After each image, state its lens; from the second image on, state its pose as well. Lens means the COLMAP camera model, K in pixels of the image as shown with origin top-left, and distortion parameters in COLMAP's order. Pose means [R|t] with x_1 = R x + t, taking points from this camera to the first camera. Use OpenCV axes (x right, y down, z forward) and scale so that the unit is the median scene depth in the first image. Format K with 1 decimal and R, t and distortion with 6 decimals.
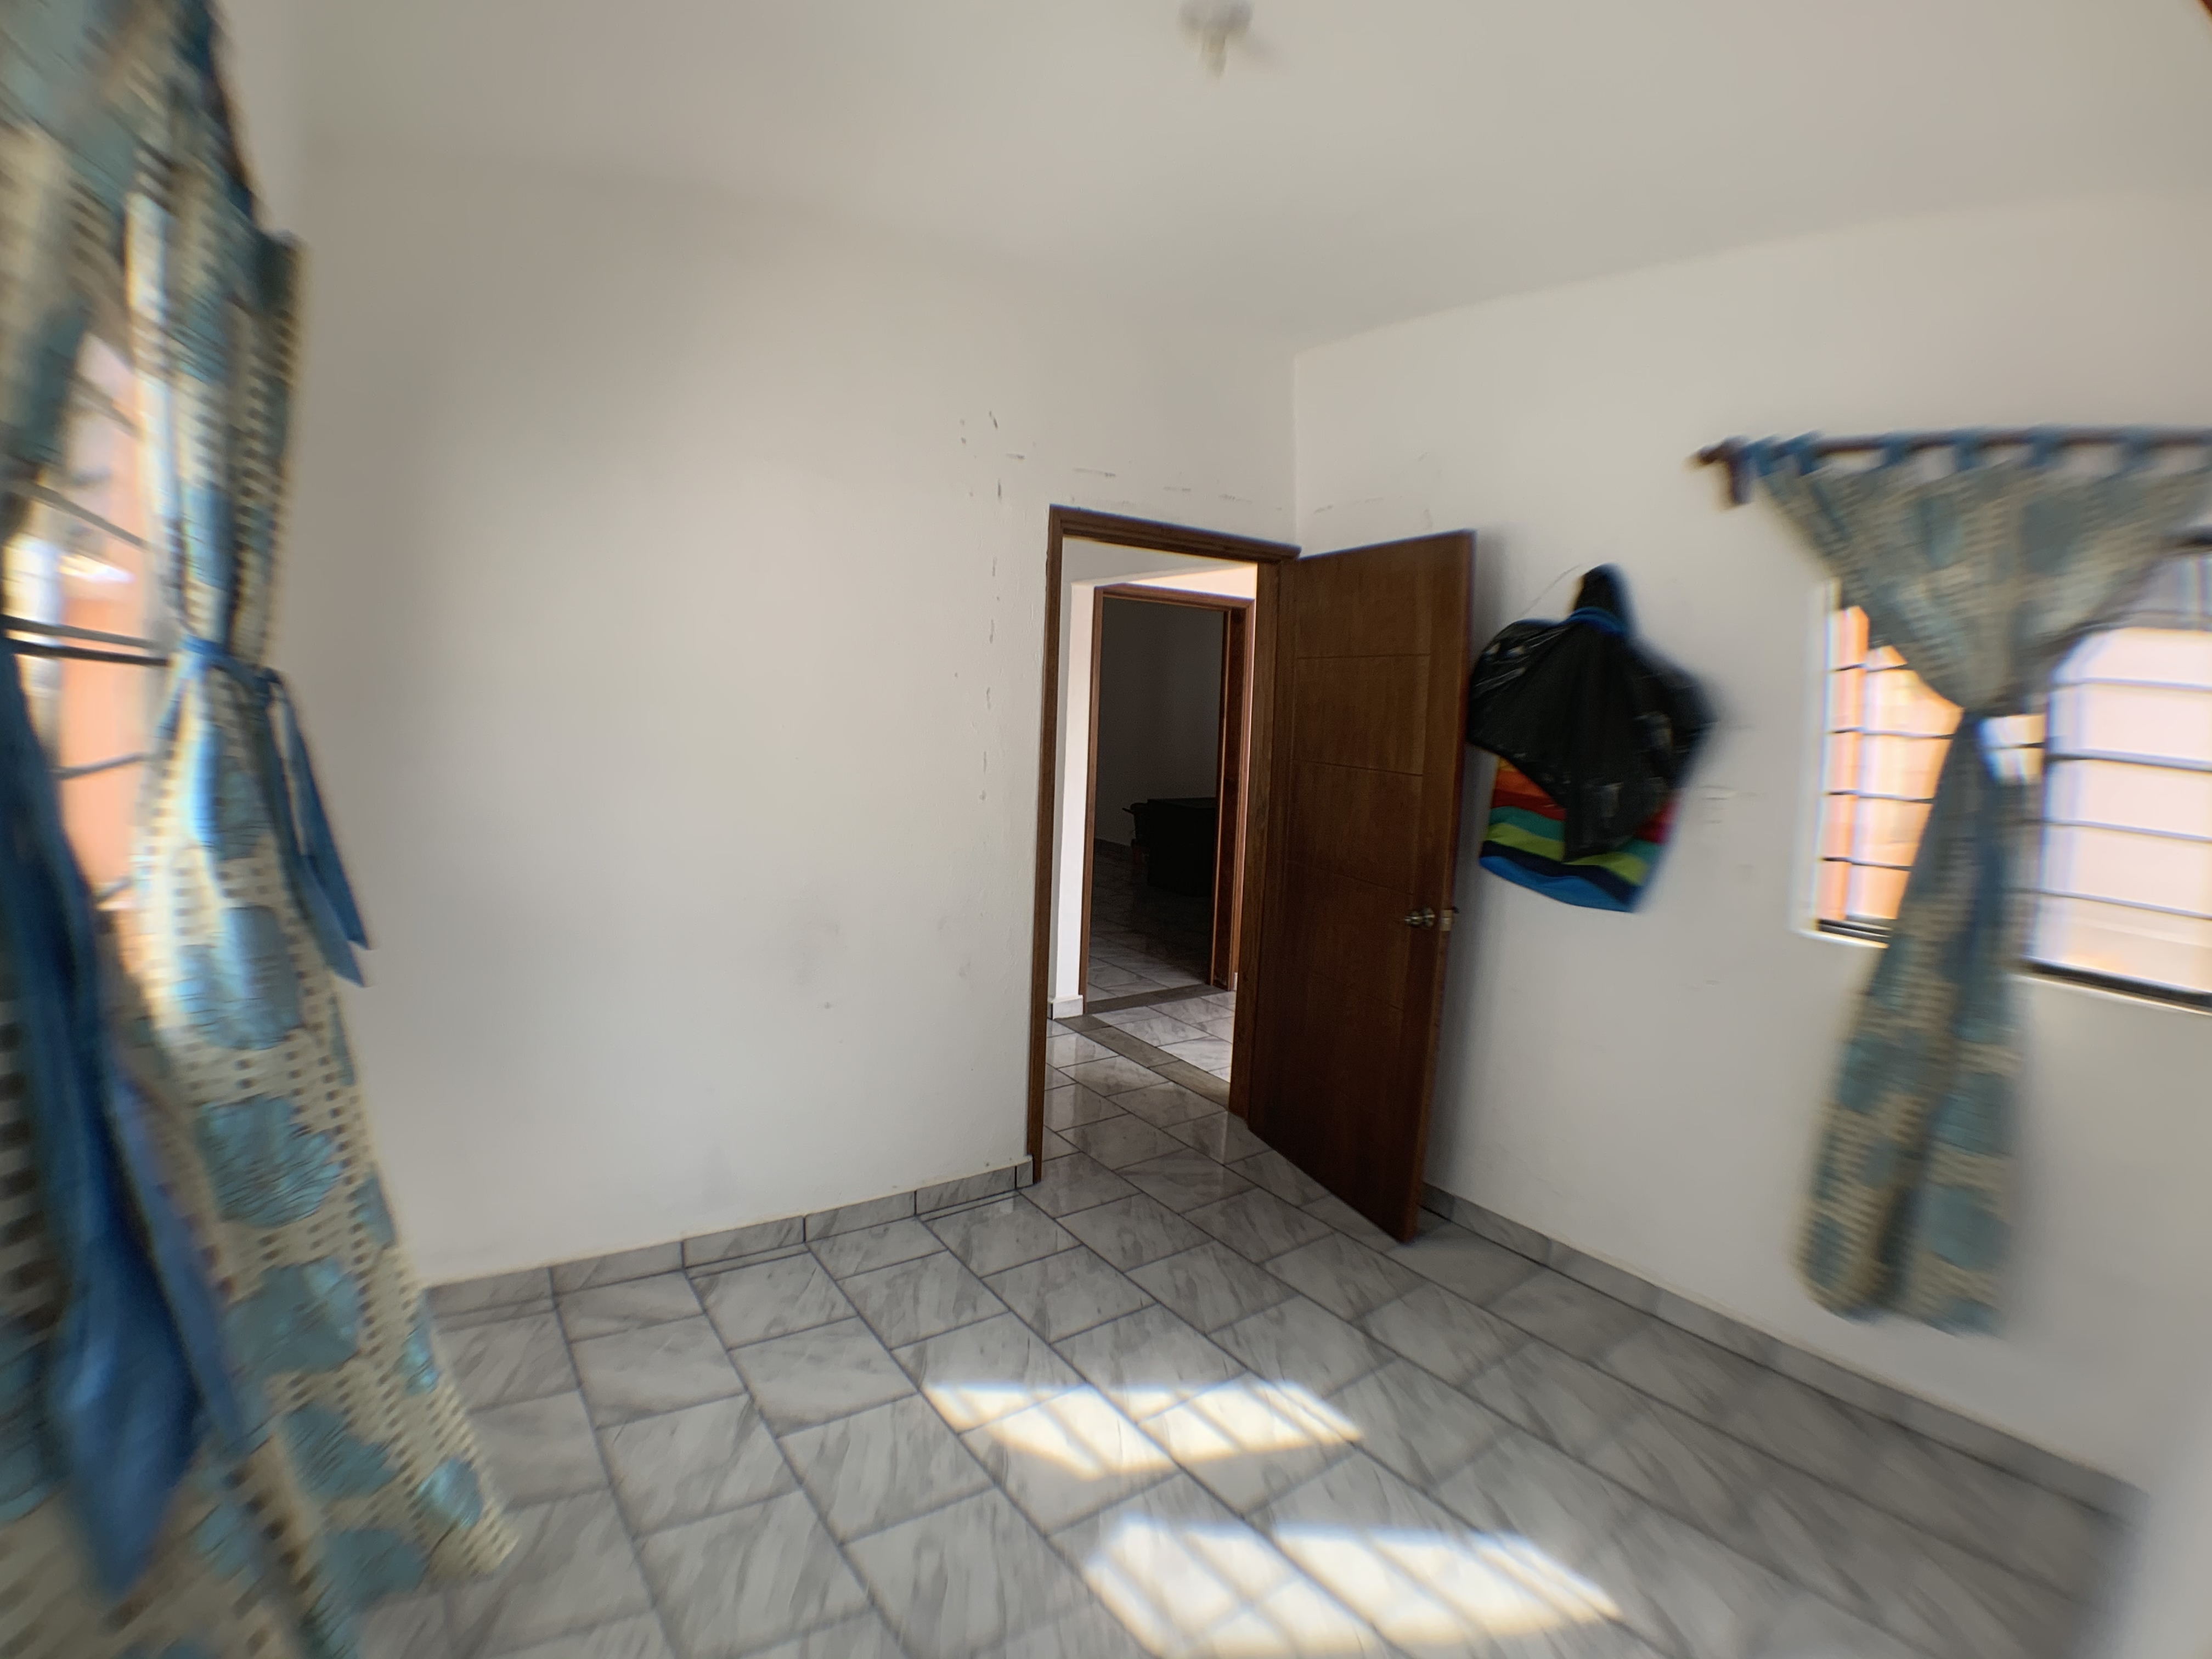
lens RADIAL K [[1090.0, 0, 1106.0], [0, 1090.0, 829.5], [0, 0, 1]] dist [-0.001140, -0.000219]
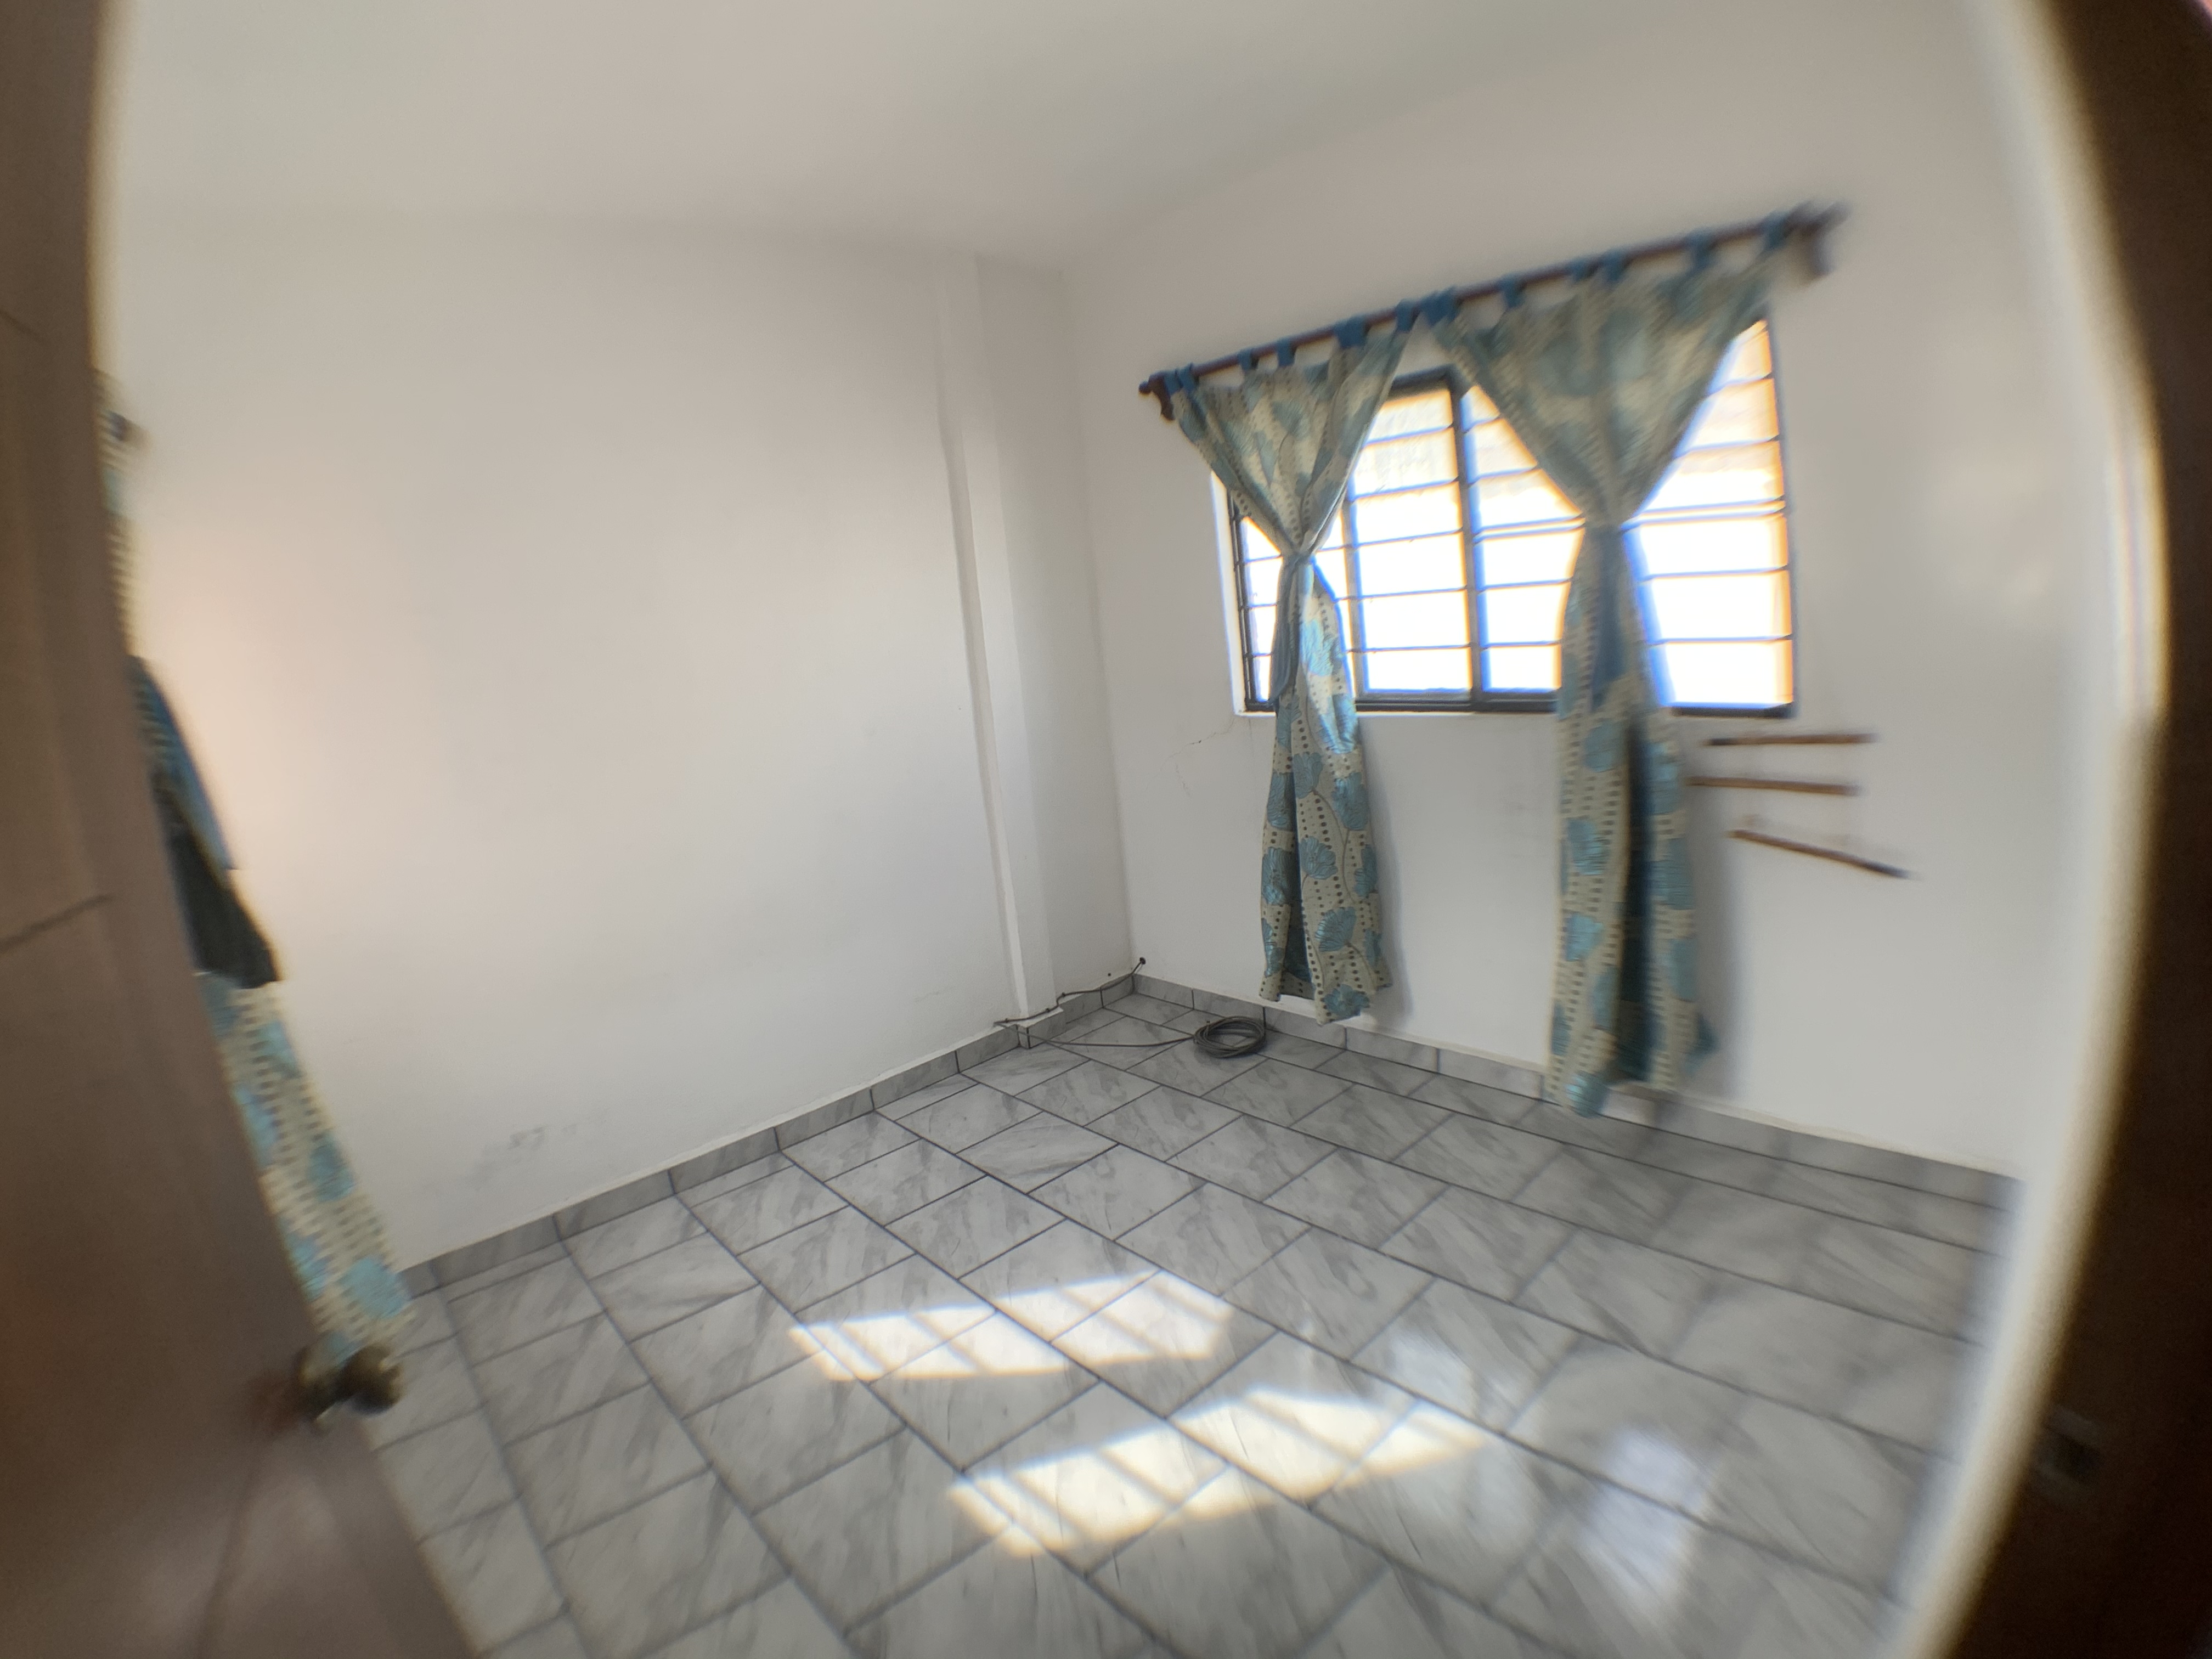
lens RADIAL K [[1090.0, 0, 1106.0], [0, 1090.0, 829.5], [0, 0, 1]] dist [-0.001140, -0.000219]
pose [[-0.993499, 0.042508, -0.105606, 0.195018], [0.004684, 0.942149, 0.335161, -0.185907], [0.113744, 0.332487, -0.936224, 1.708641]]
